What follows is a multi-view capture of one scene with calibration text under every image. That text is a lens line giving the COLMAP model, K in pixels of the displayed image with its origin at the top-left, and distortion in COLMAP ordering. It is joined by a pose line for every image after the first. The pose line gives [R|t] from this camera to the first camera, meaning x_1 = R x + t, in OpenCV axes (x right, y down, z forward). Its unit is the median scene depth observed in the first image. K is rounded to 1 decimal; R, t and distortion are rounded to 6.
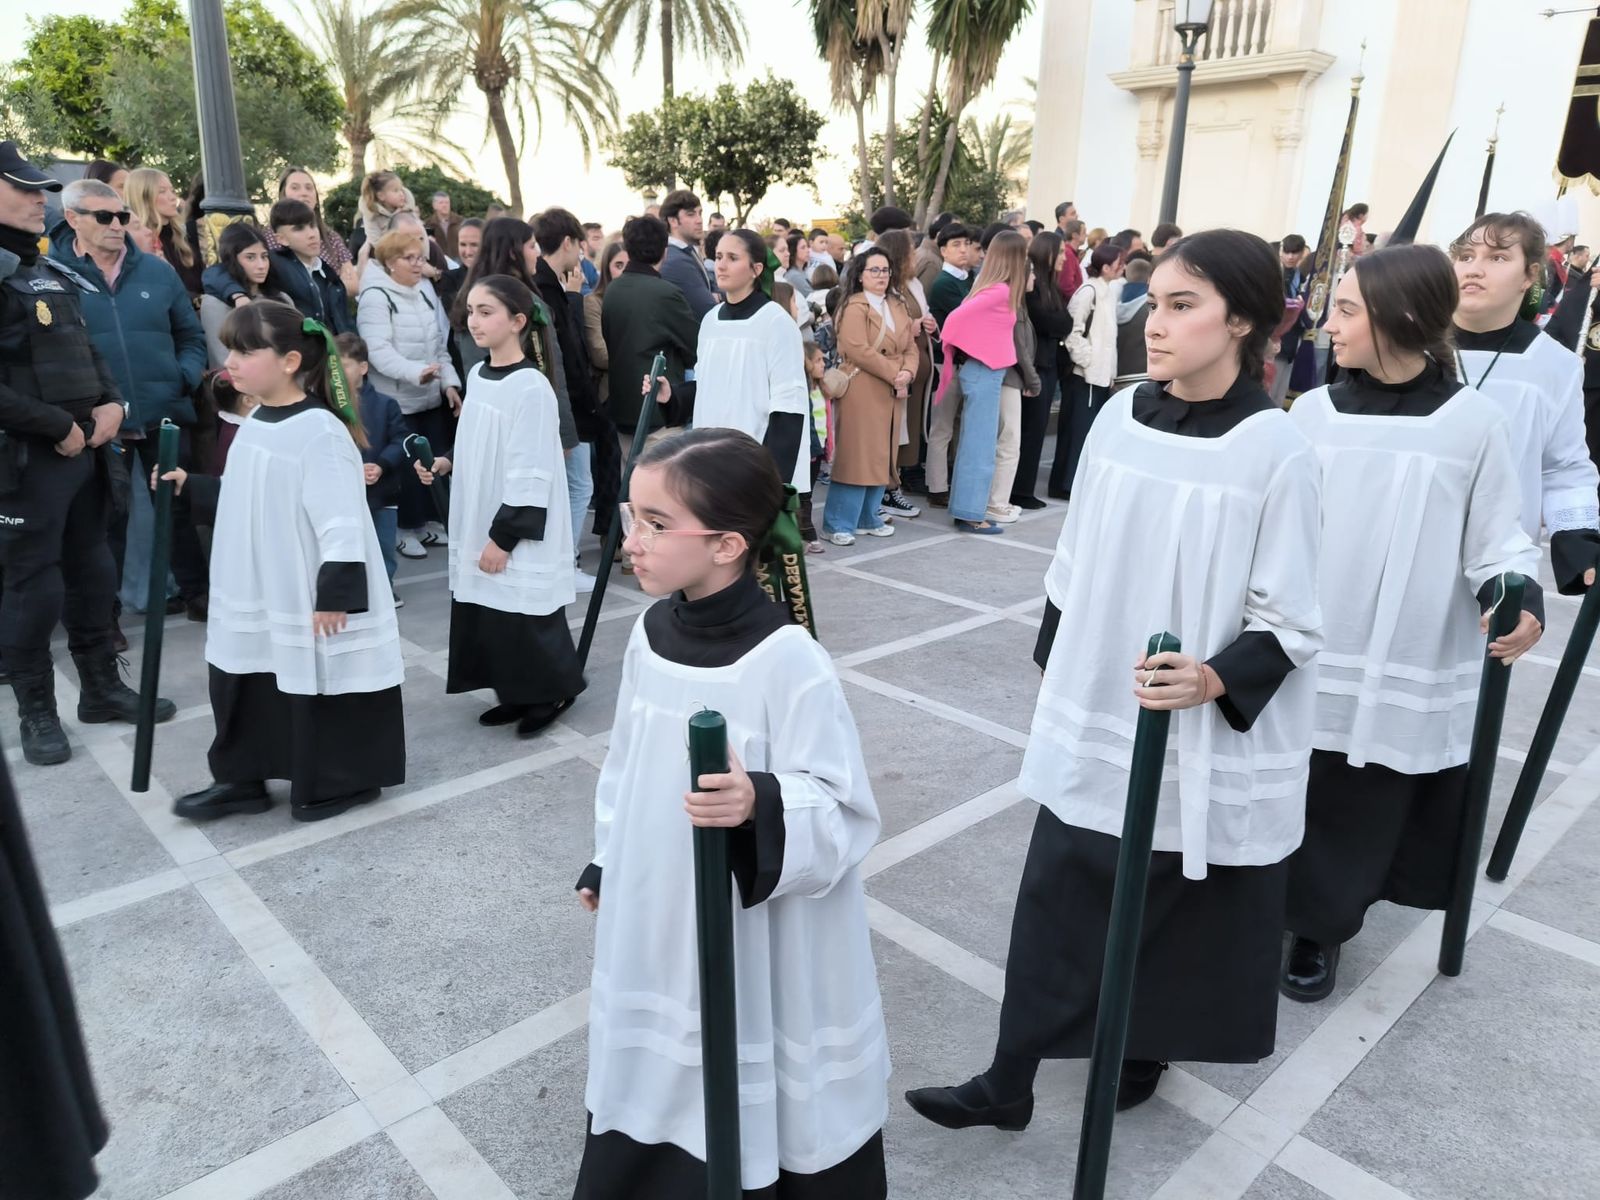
lens RADIAL K [[1133.9, 0, 791.5], [0, 1133.9, 601.0], [0, 0, 1]] dist [0.038564, -0.024947]
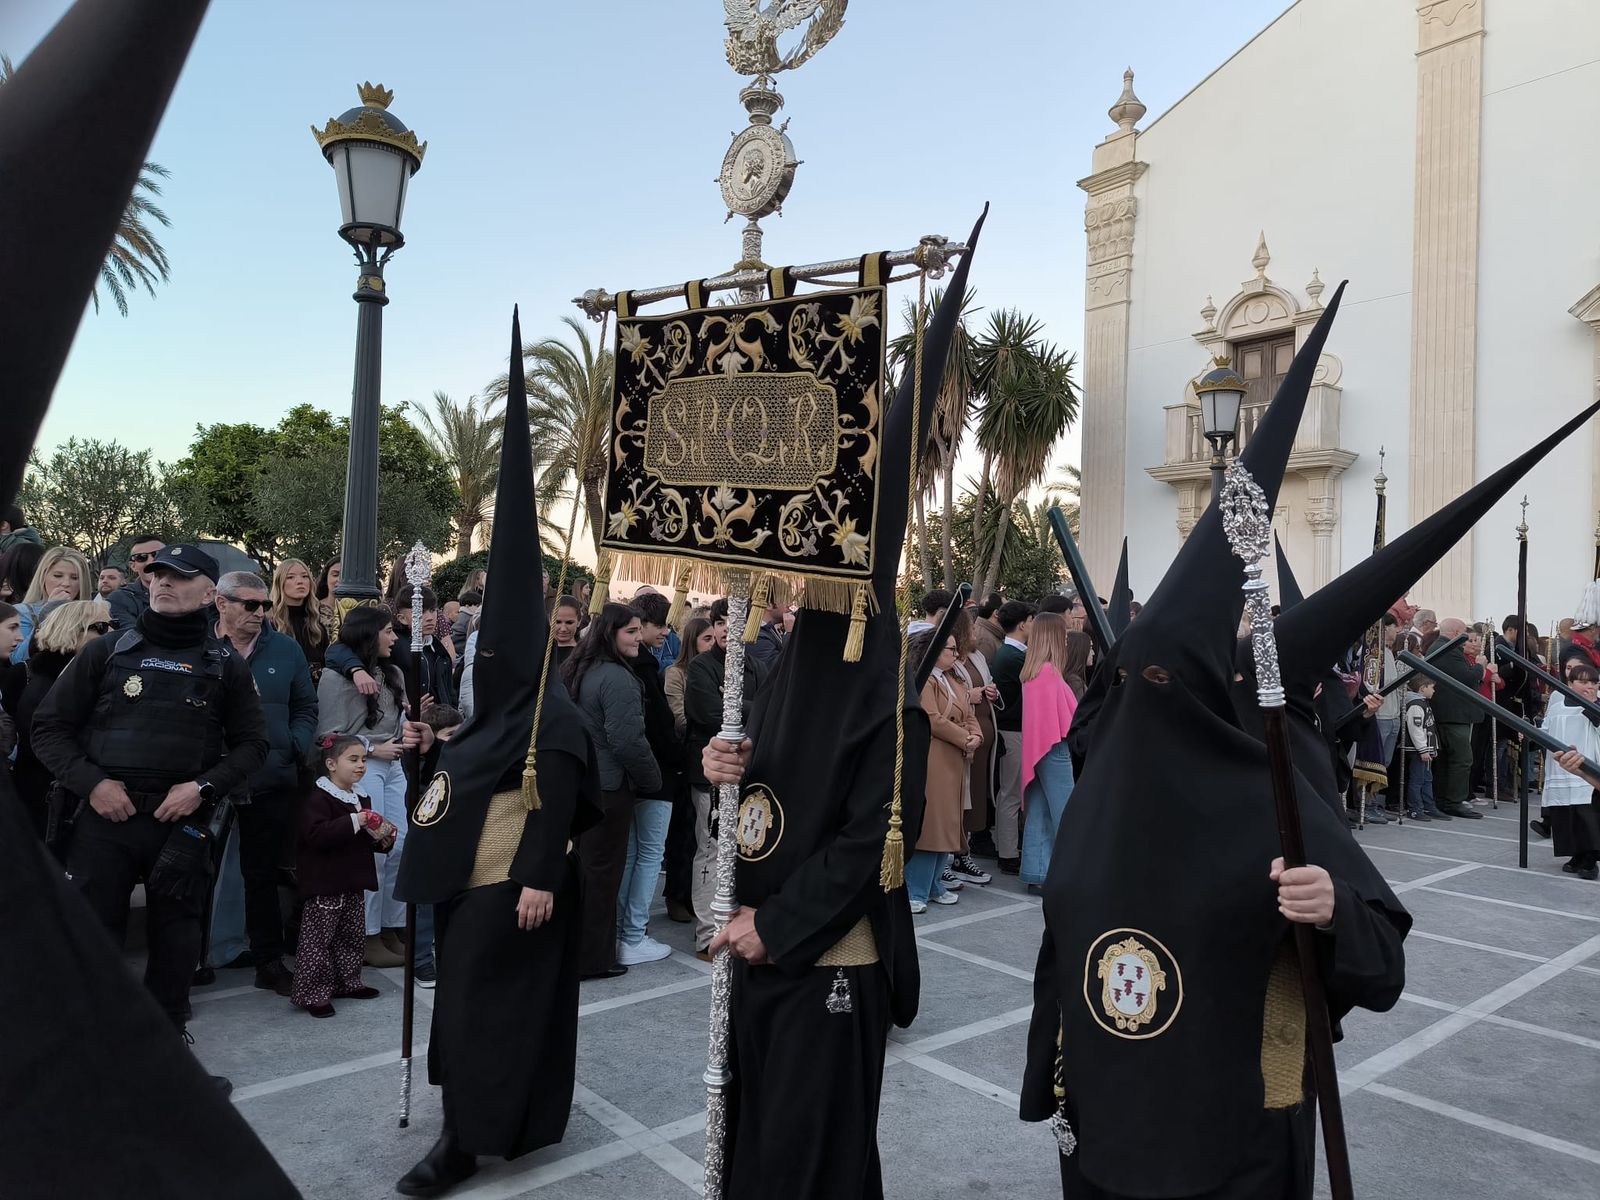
lens RADIAL K [[1119.9, 0, 801.4], [0, 1119.9, 590.0], [0, 0, 1]] dist [0.063063, -0.049815]
pose [[0.998842, 0.003284, -0.048001, -0.002146], [-0.018239, 0.949048, -0.314604, -0.002220], [0.044522, 0.315116, 0.948008, -0.006109]]
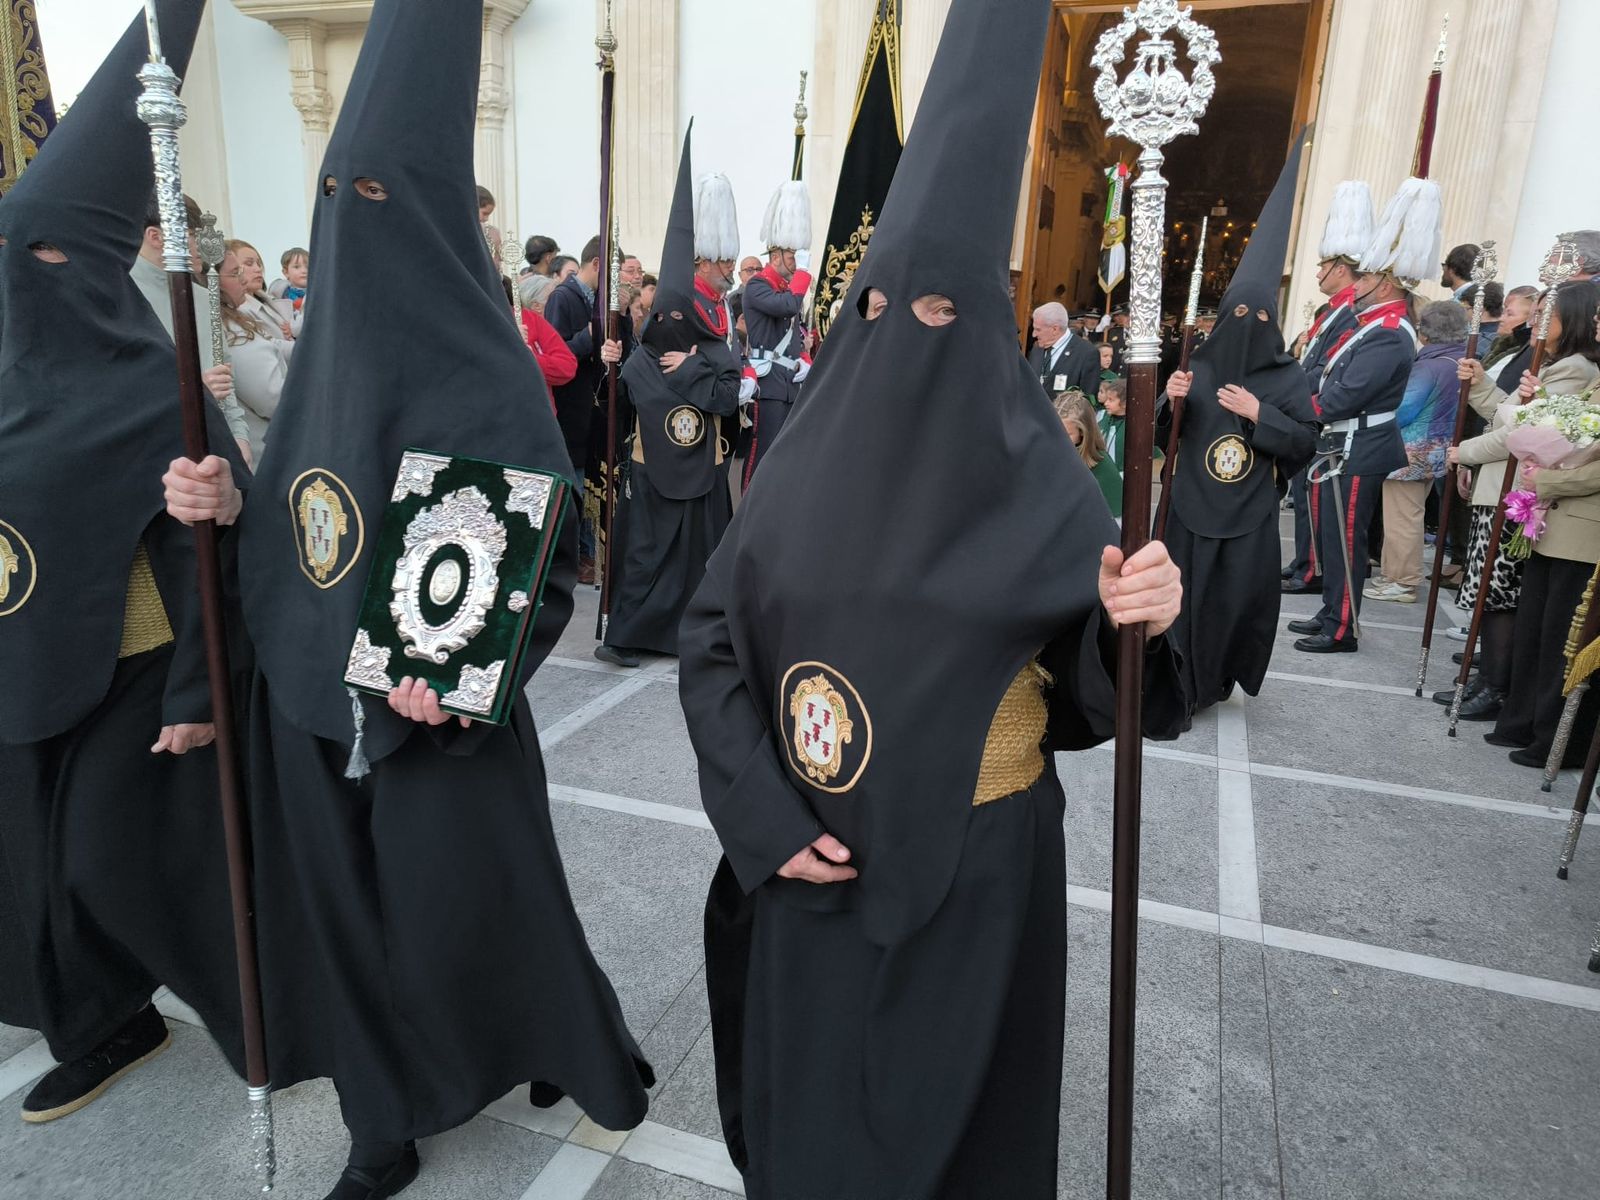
lens RADIAL K [[1133.9, 0, 791.5], [0, 1133.9, 601.0], [0, 0, 1]] dist [0.038564, -0.024947]
pose [[0.892769, -0.101729, 0.438879, 0.241768], [0.109785, 0.993930, 0.007061, -0.081065], [-0.436933, 0.041879, 0.898519, 0.280674]]
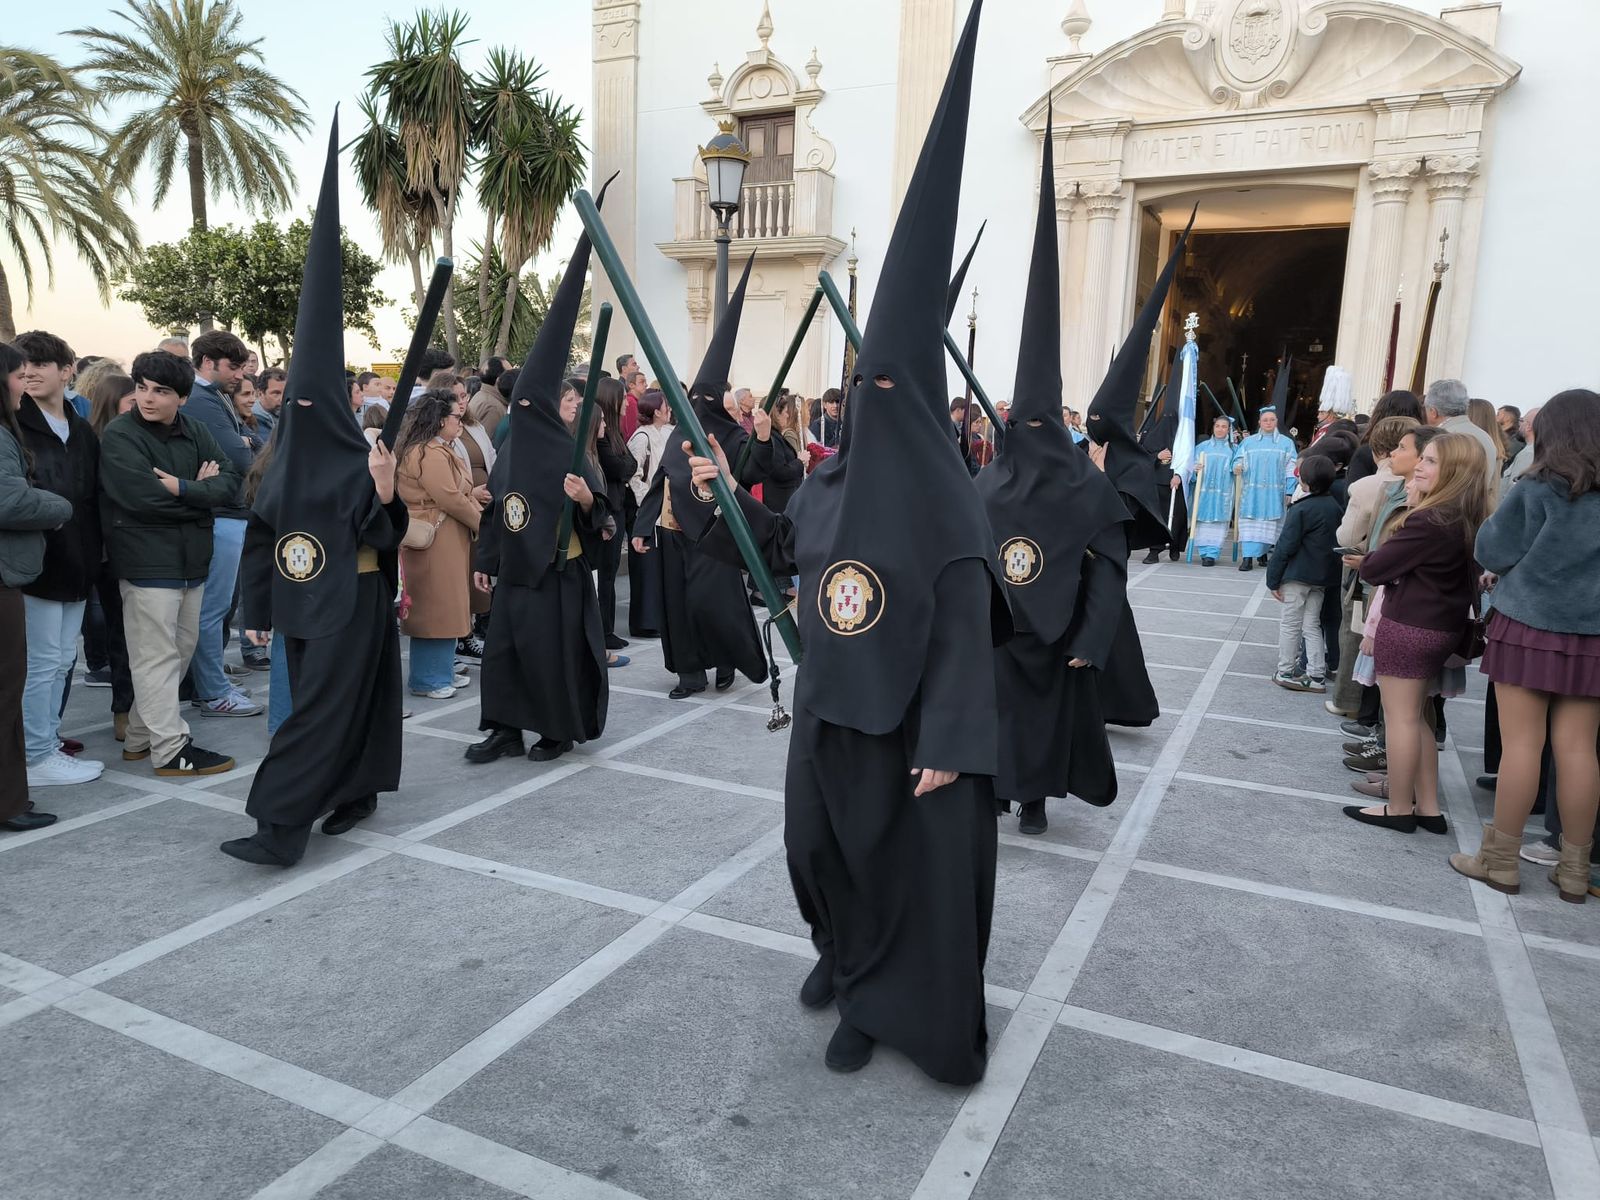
lens RADIAL K [[1120.8, 0, 795.5], [0, 1120.8, 594.5], [0, 0, 1]] dist [0.056748, -0.045100]
pose [[0.933123, -0.045025, 0.356728, 0.004311], [0.089957, 0.989810, -0.110376, -0.002064], [-0.348123, 0.135085, 0.927665, 0.009871]]
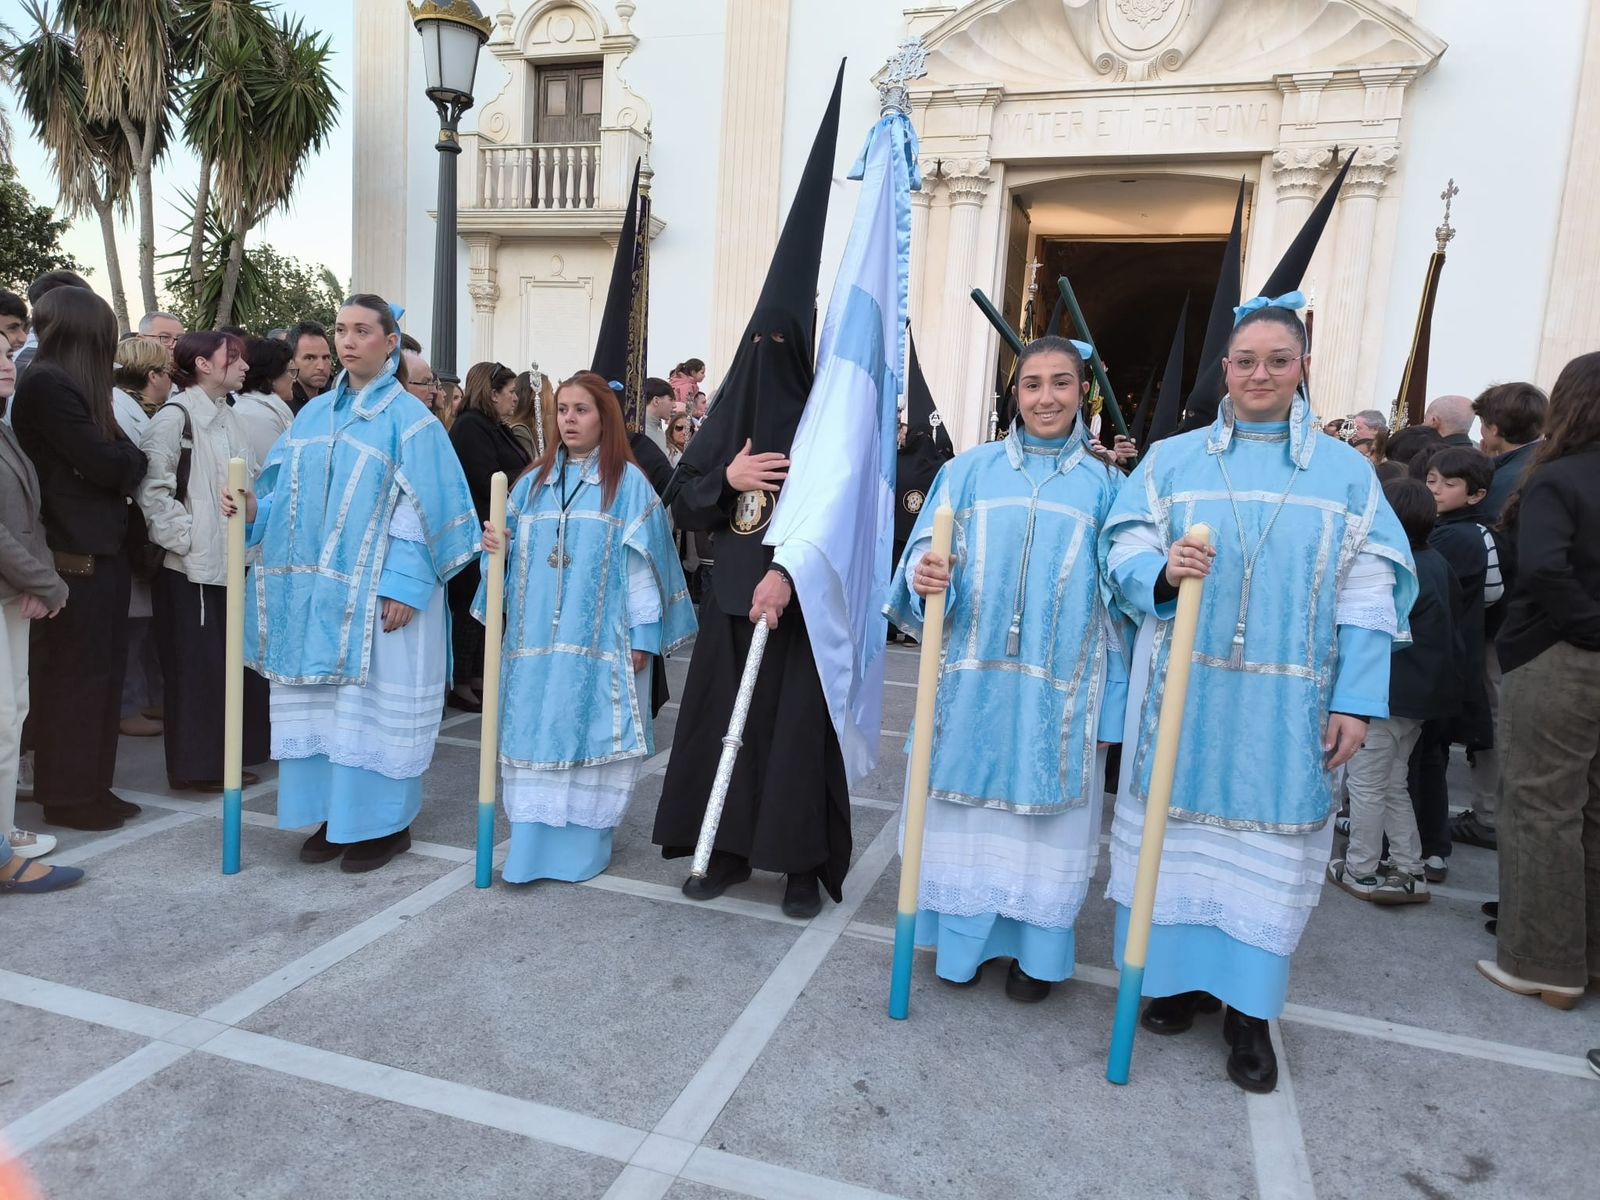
lens RADIAL K [[1120.4, 0, 800.0], [0, 1120.4, 600.0], [0, 0, 1]] dist [0.060532, -0.043174]
pose [[0.872996, -0.027760, 0.486936, 0.094567], [0.097393, 0.988193, -0.118273, -0.036393], [-0.477904, 0.150676, 0.865393, 0.159970]]
